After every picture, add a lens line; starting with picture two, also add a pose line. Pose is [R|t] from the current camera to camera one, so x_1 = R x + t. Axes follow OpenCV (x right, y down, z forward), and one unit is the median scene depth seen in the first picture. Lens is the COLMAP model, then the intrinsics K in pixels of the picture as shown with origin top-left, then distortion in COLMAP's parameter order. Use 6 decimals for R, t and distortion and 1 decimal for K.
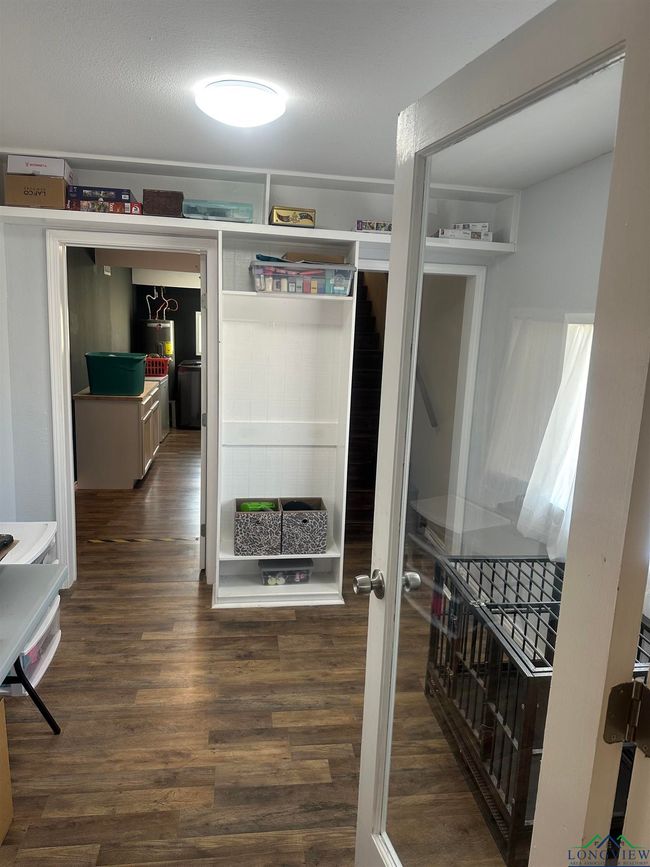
lens RADIAL K [[612.3, 0, 325.4], [0, 612.3, 431.9], [0, 0, 1]] dist [-0.004397, -0.001417]
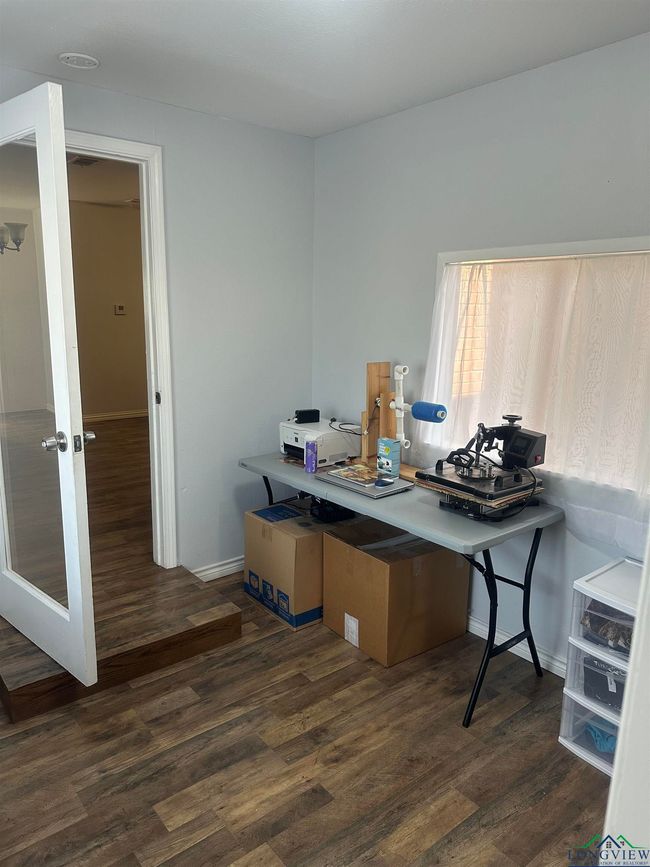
lens RADIAL K [[612.3, 0, 324.3], [0, 612.3, 433.3], [0, 0, 1]] dist [-0.004397, -0.001417]
pose [[-0.852500, 0.053163, -0.520017, 0.220066], [-0.150076, 0.928041, 0.340907, -0.219735], [0.500721, 0.368665, -0.783176, 1.607268]]
